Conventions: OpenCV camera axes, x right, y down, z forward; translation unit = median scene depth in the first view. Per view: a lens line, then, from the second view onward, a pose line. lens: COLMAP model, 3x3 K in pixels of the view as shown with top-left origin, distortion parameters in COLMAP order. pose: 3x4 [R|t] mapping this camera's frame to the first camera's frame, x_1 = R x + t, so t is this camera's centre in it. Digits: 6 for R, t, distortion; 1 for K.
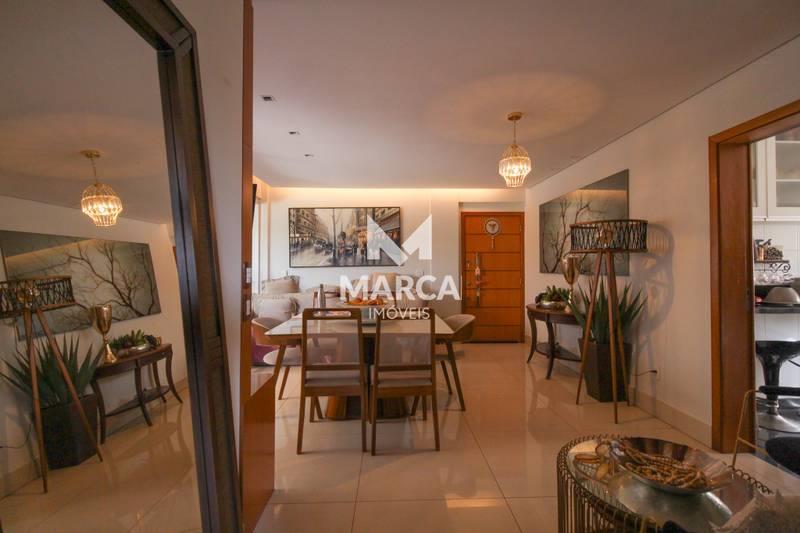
lens RADIAL K [[367.8, 0, 406.3], [0, 367.8, 261.8], [0, 0, 1]] dist [-0.001464, -0.001402]
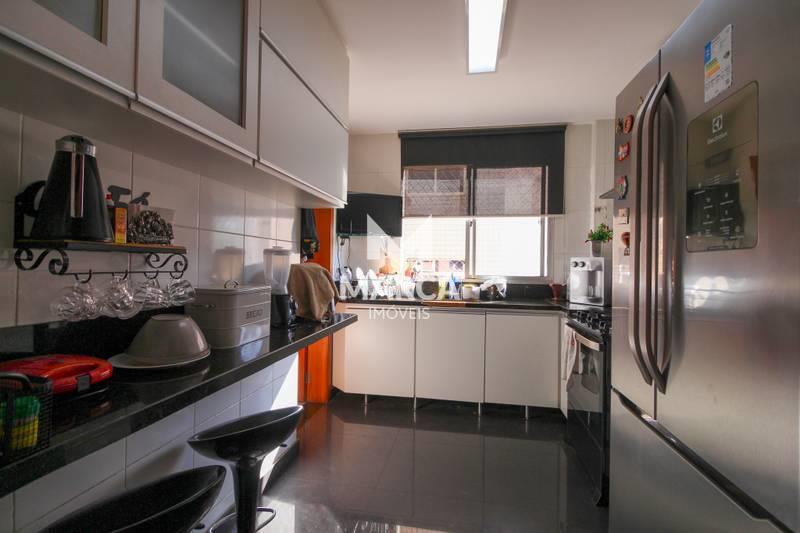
lens RADIAL K [[367.8, 0, 402.9], [0, 367.8, 261.1], [0, 0, 1]] dist [-0.001464, -0.001402]
pose [[0.235875, 0.012648, 0.971701, 0.696819], [-0.028278, 0.999581, -0.006147, 0.006381], [-0.971372, -0.026028, 0.236134, 0.661084]]
